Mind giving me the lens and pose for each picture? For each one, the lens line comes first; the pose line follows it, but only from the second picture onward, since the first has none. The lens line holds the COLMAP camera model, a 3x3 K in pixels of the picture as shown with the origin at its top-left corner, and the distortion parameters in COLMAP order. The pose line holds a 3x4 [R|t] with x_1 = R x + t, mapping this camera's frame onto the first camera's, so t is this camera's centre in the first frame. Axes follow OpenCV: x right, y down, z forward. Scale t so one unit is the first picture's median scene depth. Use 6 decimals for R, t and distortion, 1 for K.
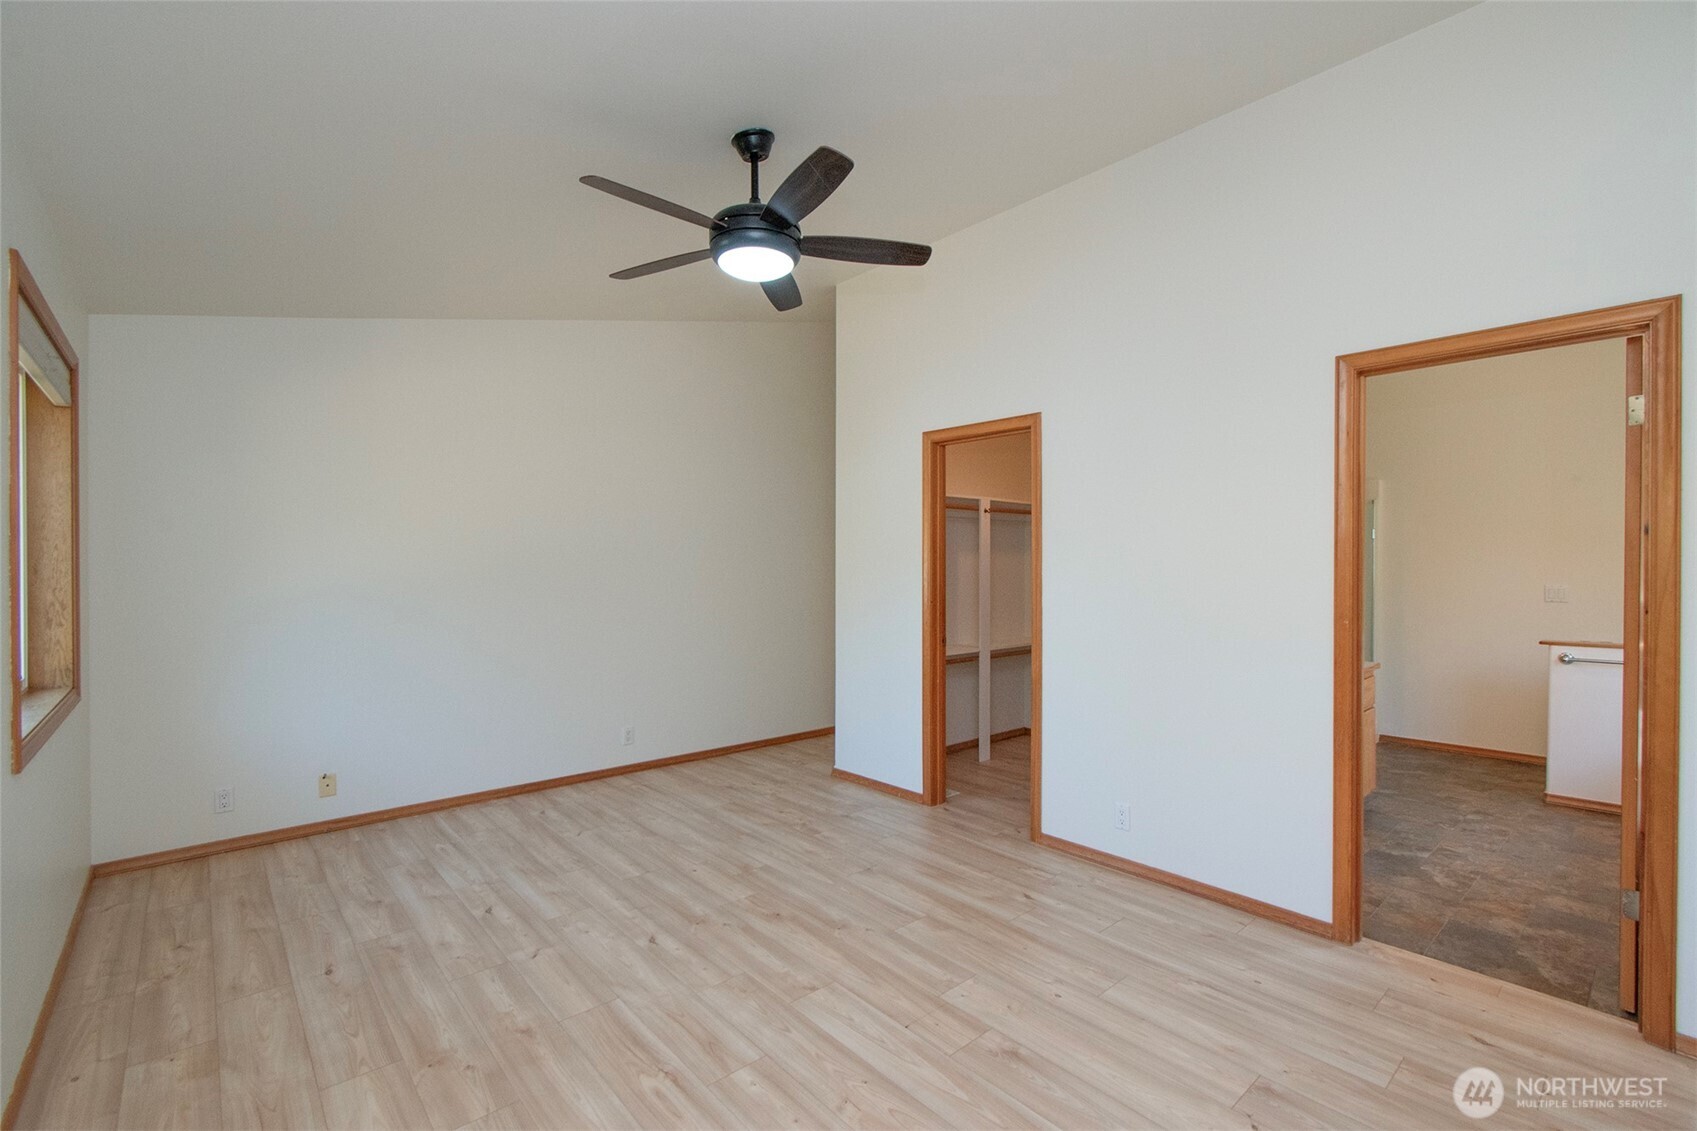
lens RADIAL K [[750.4, 0, 853.5], [0, 750.4, 575.0], [0, 0, 1]] dist [0.007248, -0.002469]
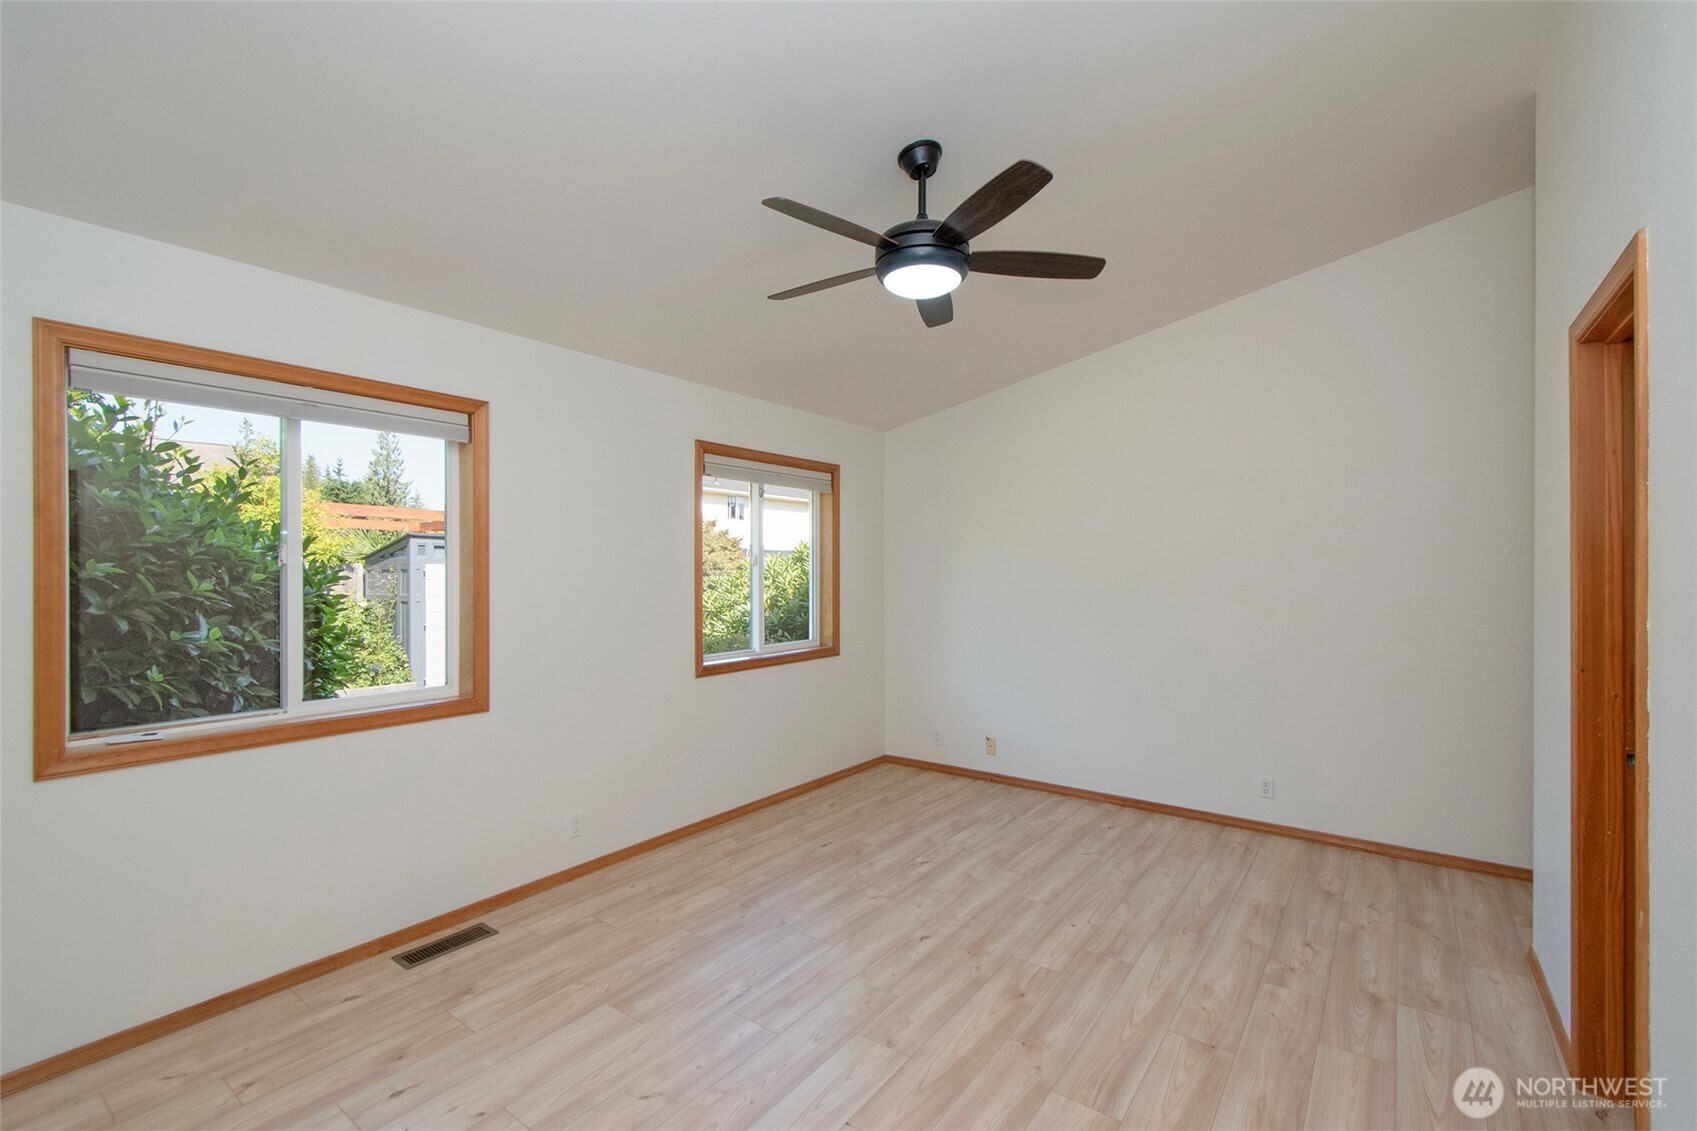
lens RADIAL K [[750.4, 0, 836.6], [0, 750.4, 568.6], [0, 0, 1]] dist [0.007248, -0.002469]
pose [[0.191804, 0.000527, -0.981433, 0.635397], [-0.011433, 0.999933, -0.001698, -0.032581], [0.981367, 0.011547, 0.191797, 0.551691]]
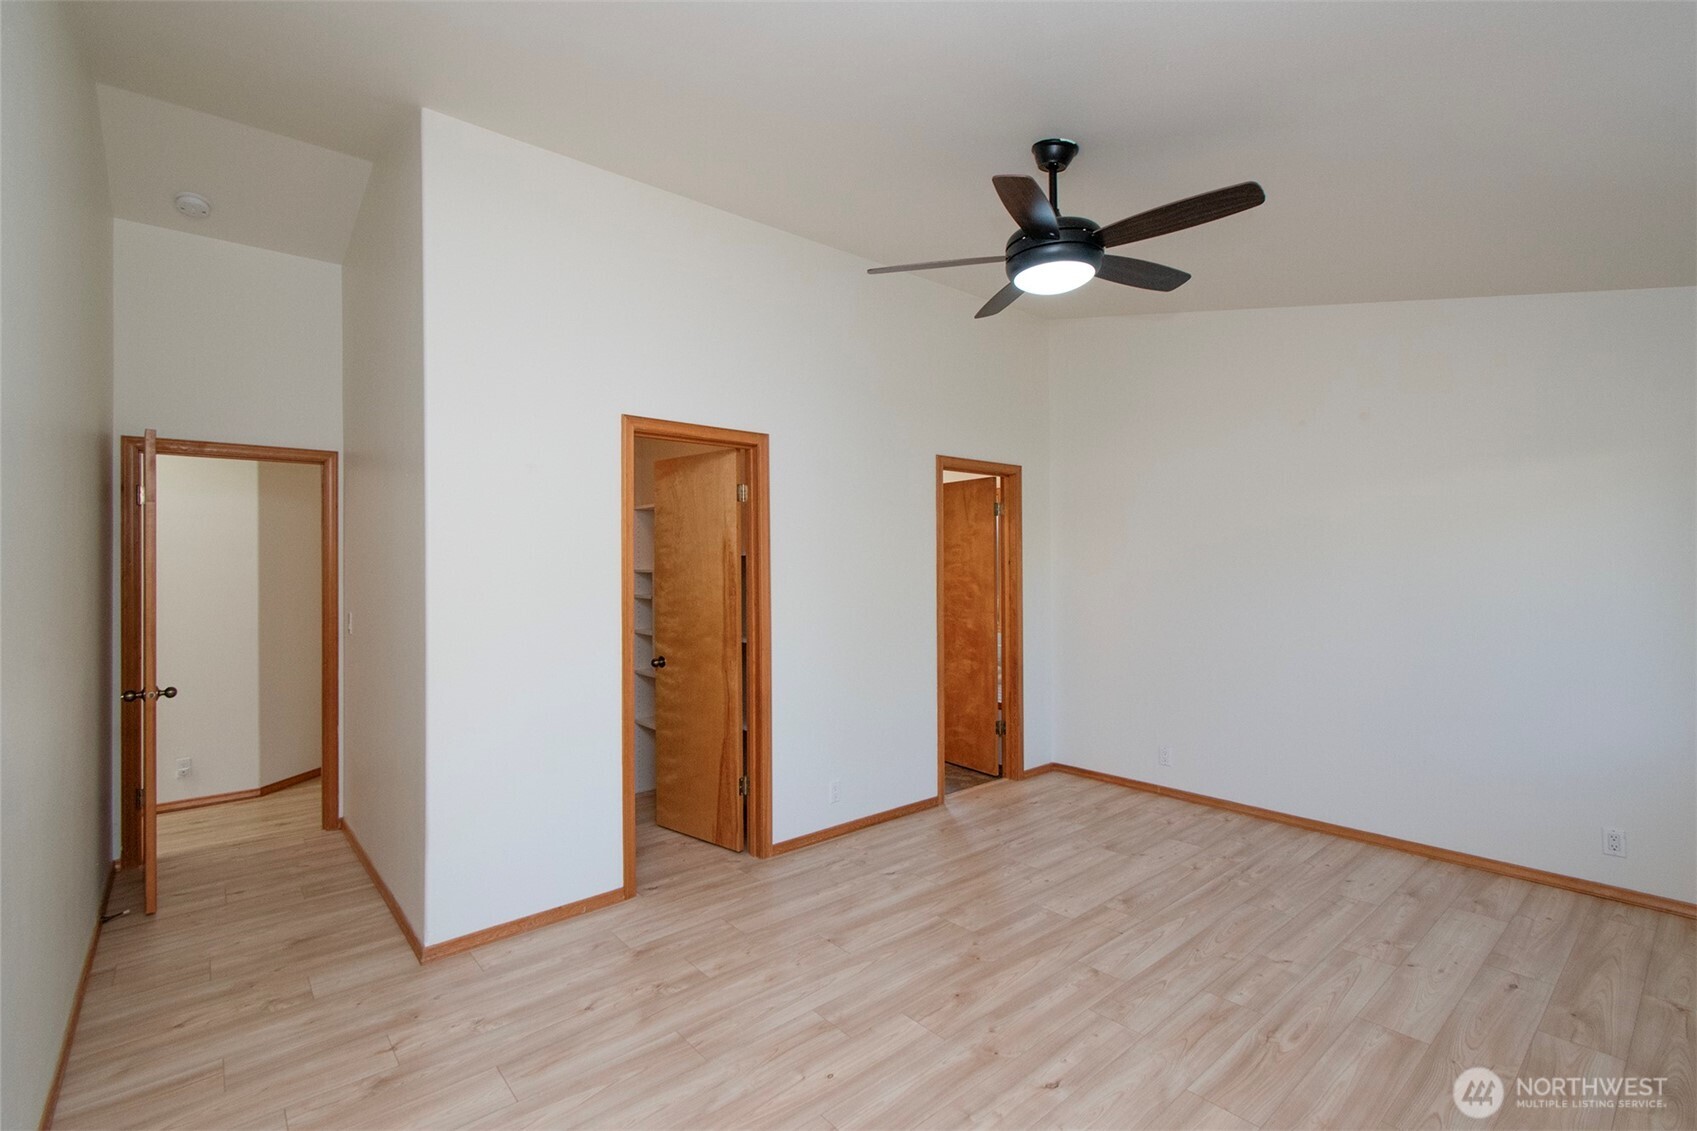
lens RADIAL K [[750.4, 0, 833.8], [0, 750.4, 558.0], [0, 0, 1]] dist [0.007248, -0.002469]
pose [[0.031386, 0.011139, 0.999445, -0.868537], [0.020019, 0.999730, -0.011770, -0.036918], [-0.999307, 0.020378, 0.031155, 0.987332]]
